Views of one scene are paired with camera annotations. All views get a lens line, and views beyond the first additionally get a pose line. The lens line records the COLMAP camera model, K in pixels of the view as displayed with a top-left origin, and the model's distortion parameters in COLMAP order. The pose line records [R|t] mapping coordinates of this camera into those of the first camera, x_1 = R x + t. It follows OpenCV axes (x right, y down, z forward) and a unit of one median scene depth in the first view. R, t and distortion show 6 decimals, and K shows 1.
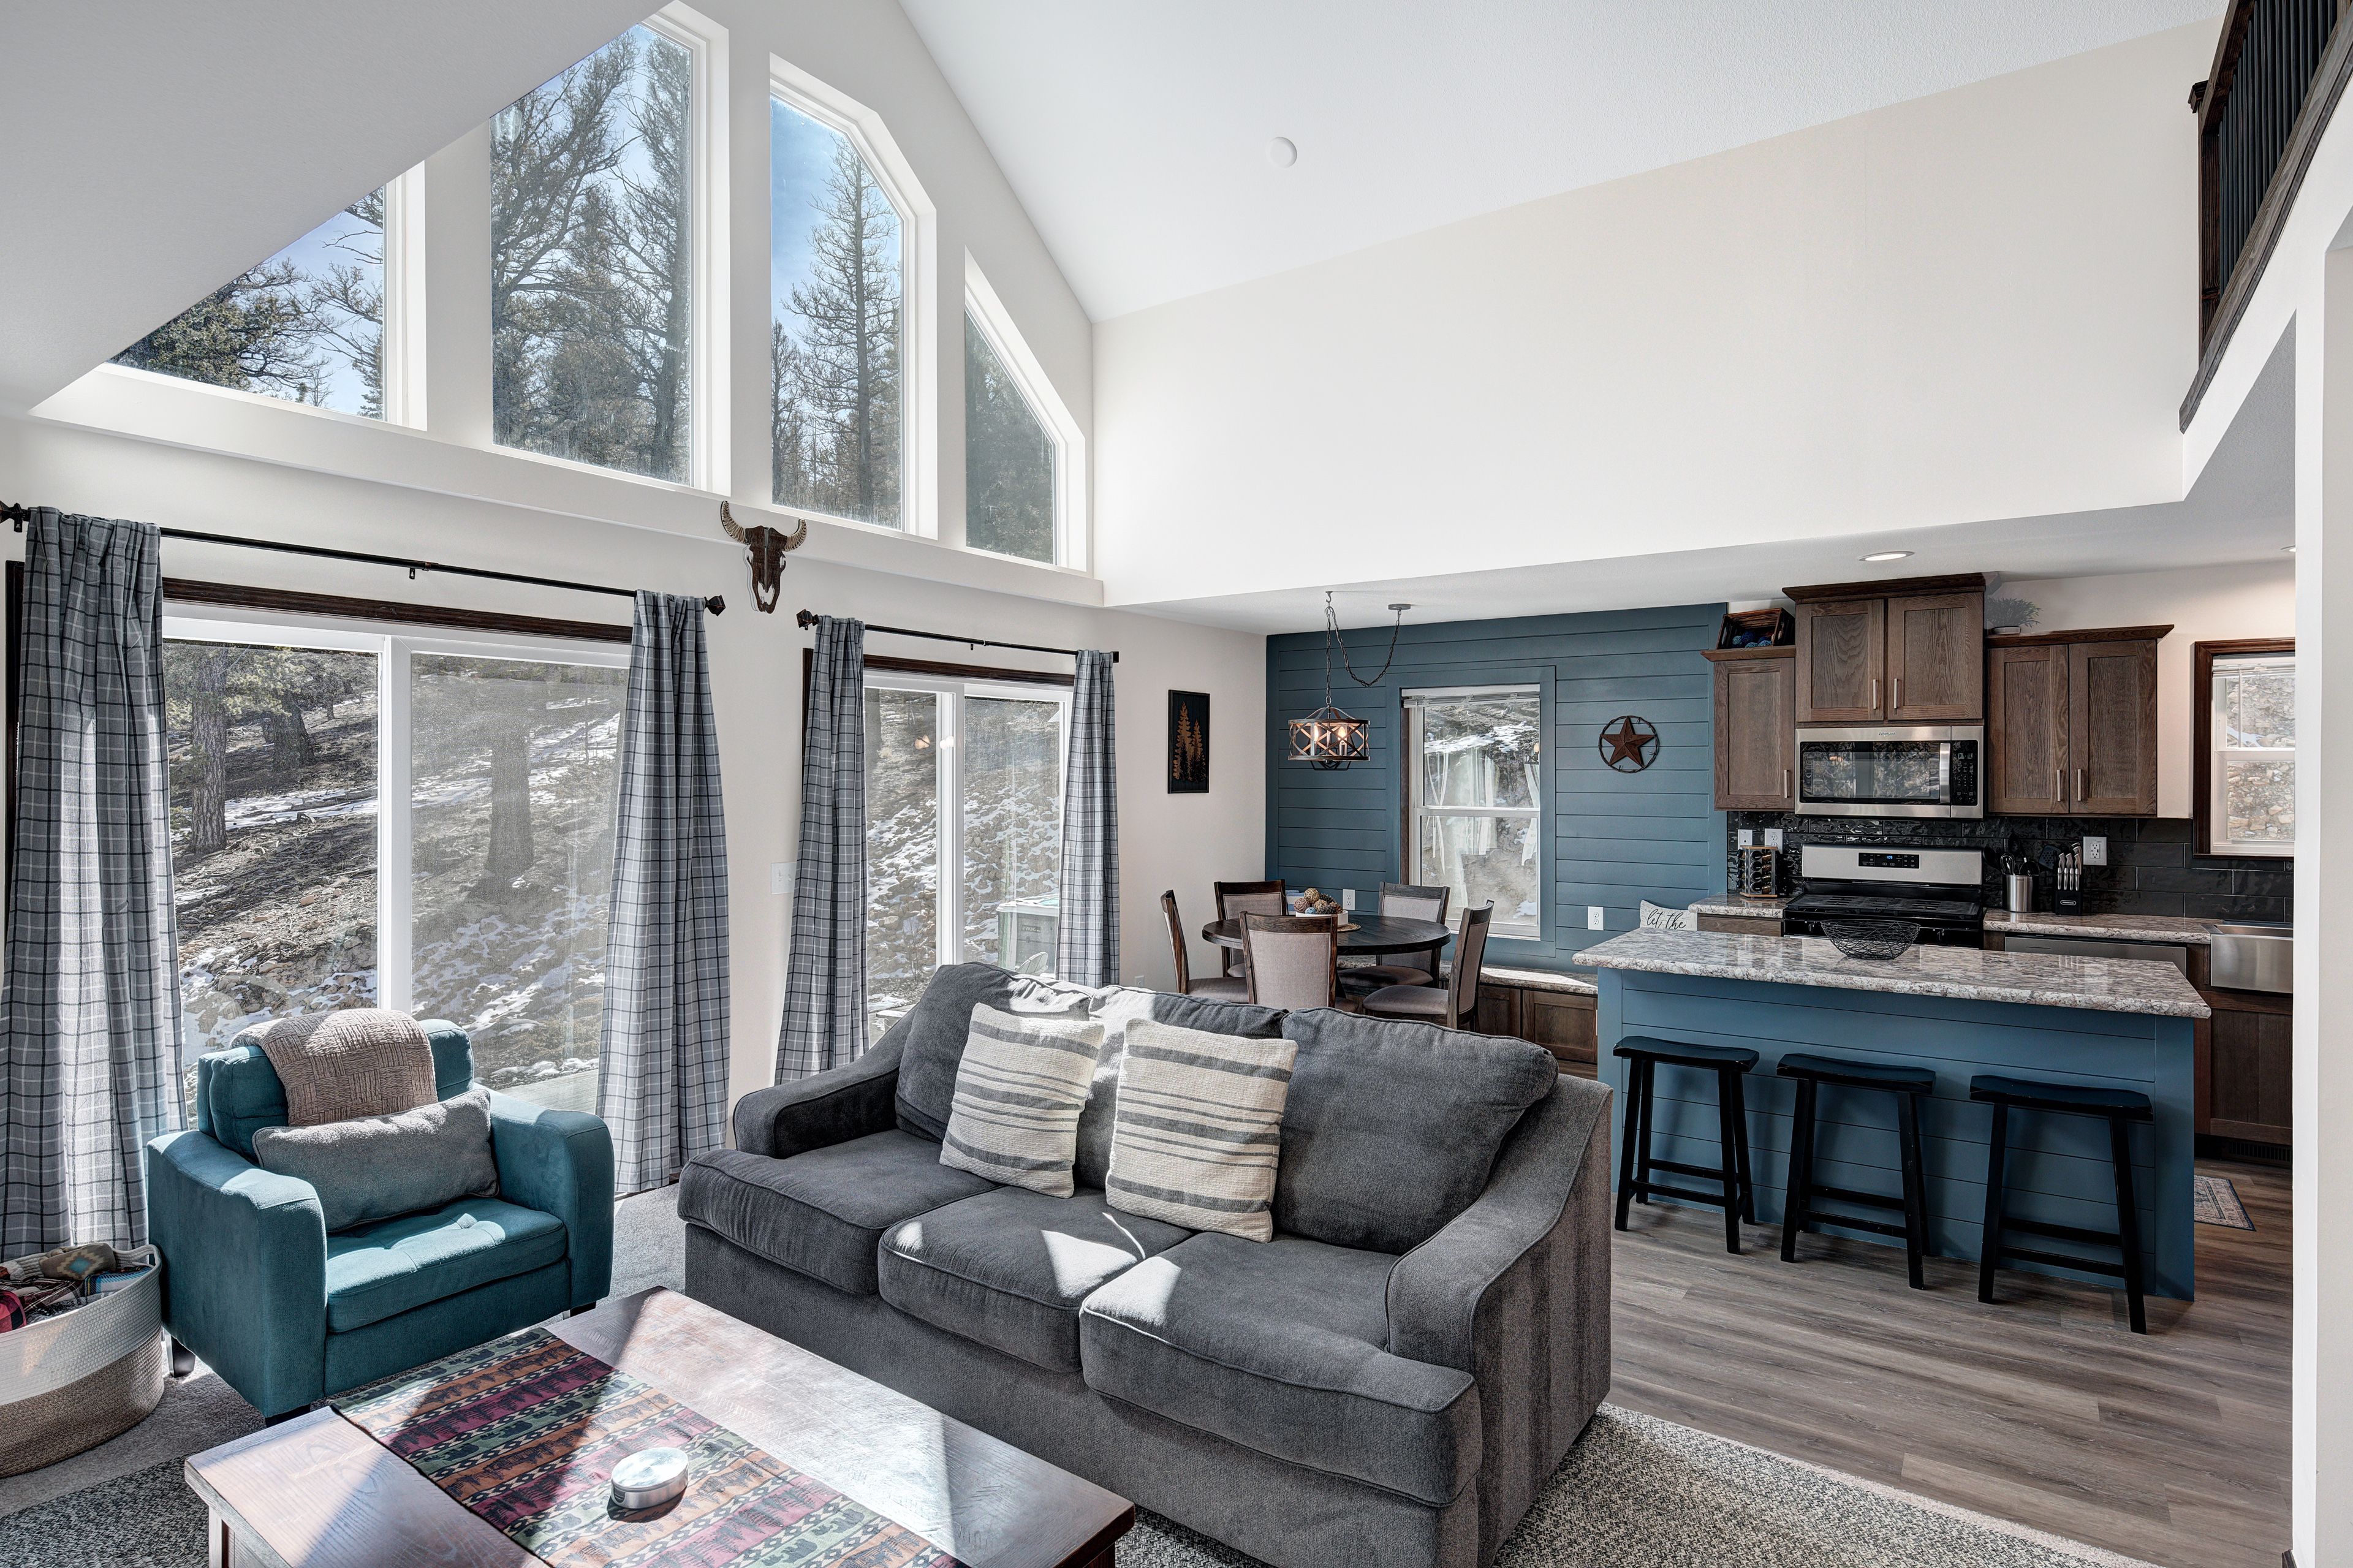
lens RADIAL K [[1212.1, 0, 1183.2], [0, 1212.1, 774.1], [0, 0, 1]] dist [0.005632, 0.000547]
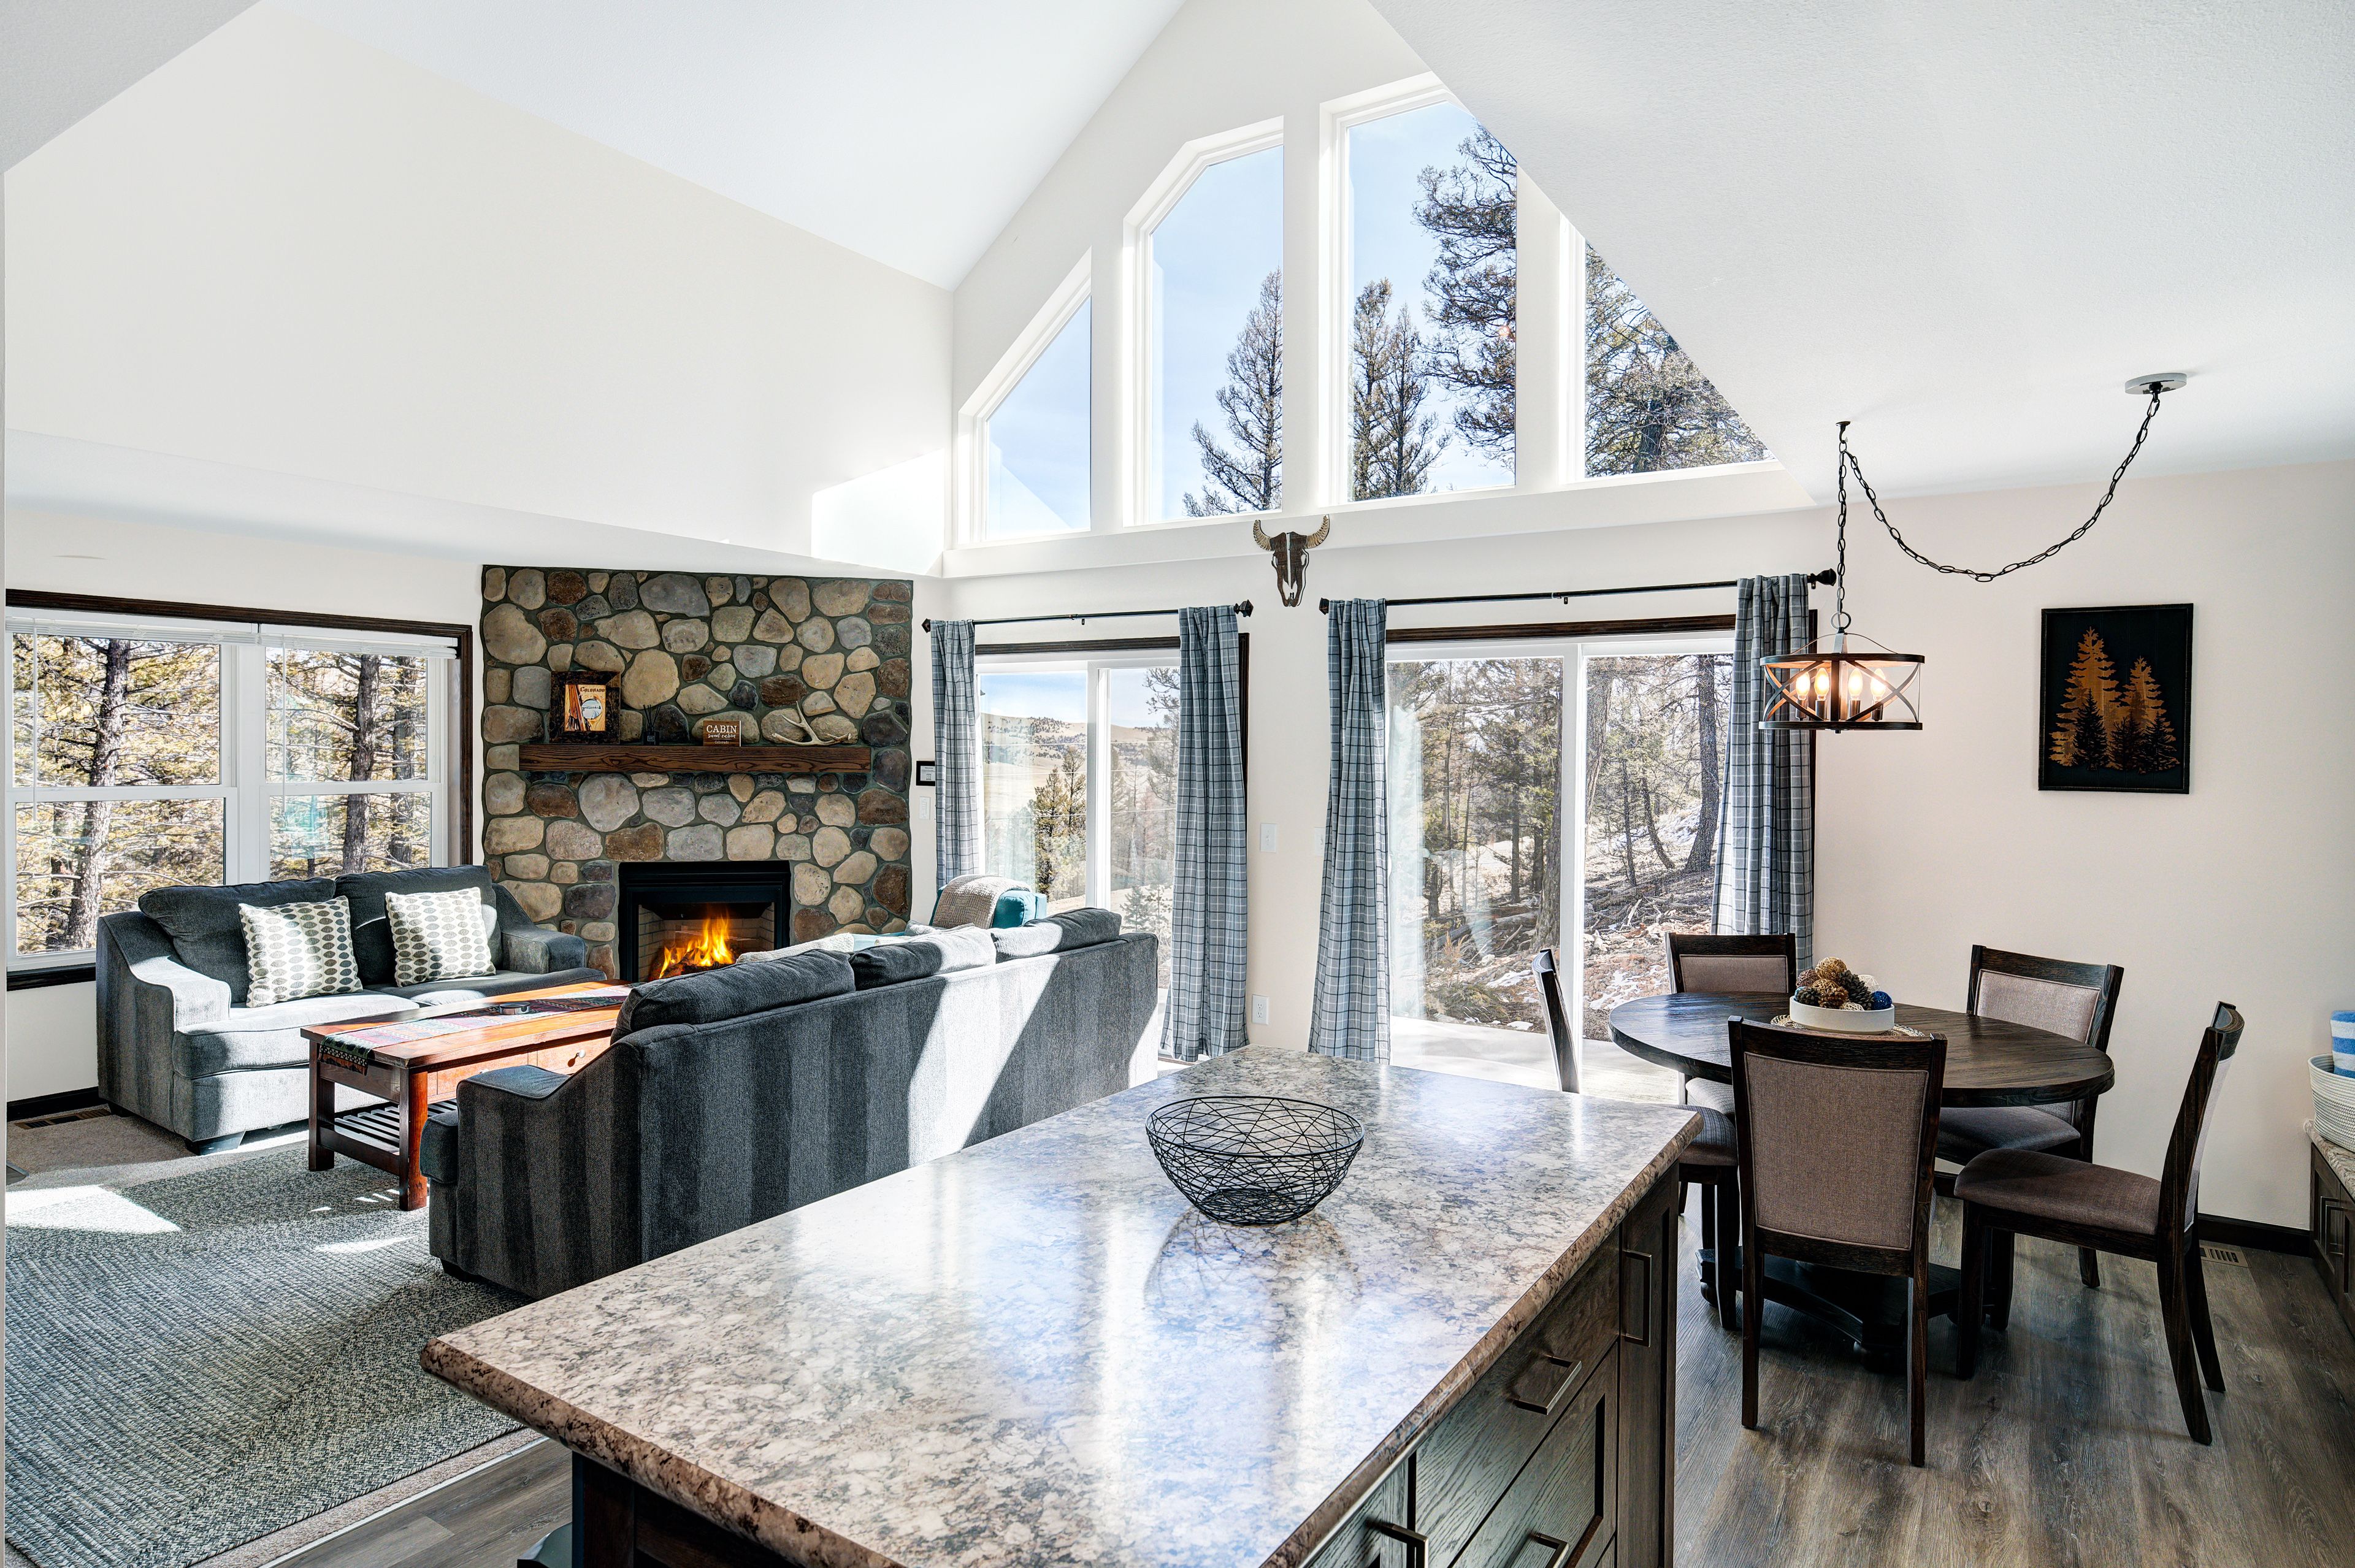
lens RADIAL K [[1316.2, 0, 1183.9], [0, 1316.2, 760.4], [0, 0, 1]] dist [-0.004702, 0.002495]
pose [[0.032163, 0.010463, -0.999428, 0.993228], [-0.012505, 0.999871, 0.010065, 0.000689], [0.999404, 0.012174, 0.032290, 0.956759]]
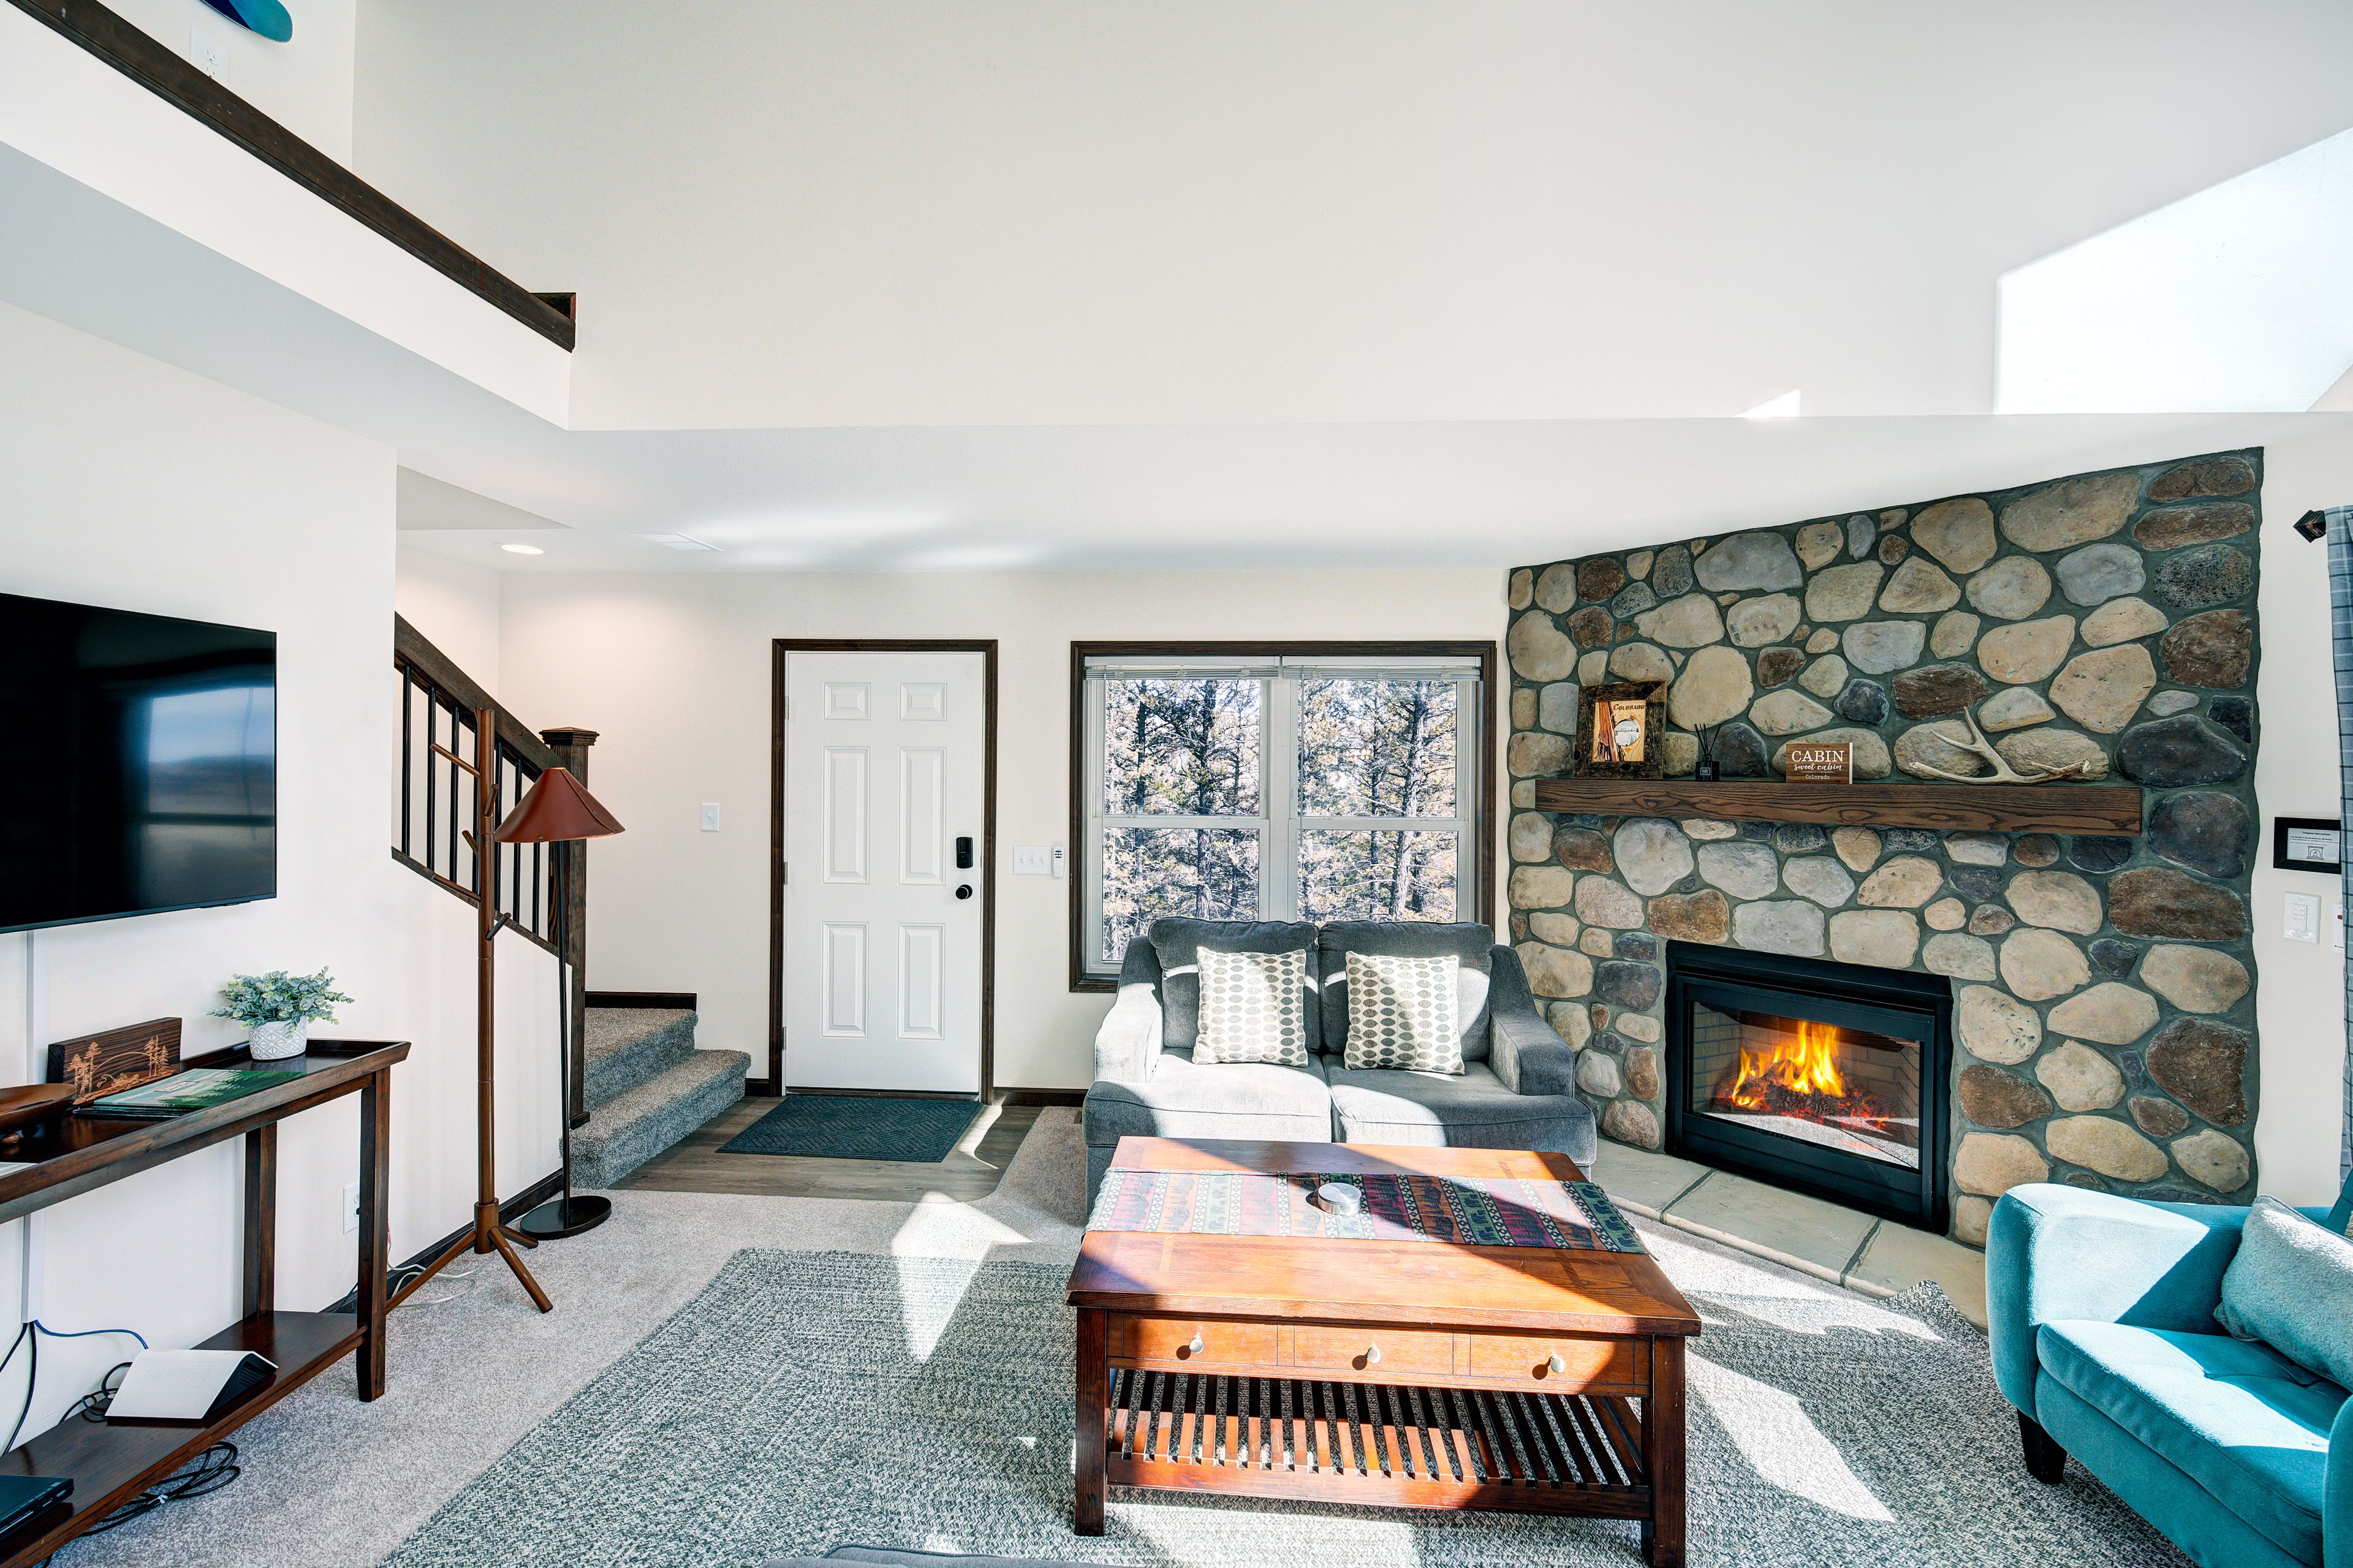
lens RADIAL K [[920.4, 0, 1188.3], [0, 920.4, 769.9], [0, 0, 1]] dist [-0.001518, 0.000048]
pose [[-0.849711, -0.007823, -0.527190, 0.160750], [-0.011751, 0.999923, 0.004101, -0.000914], [0.527118, 0.009680, -0.849737, 0.795503]]
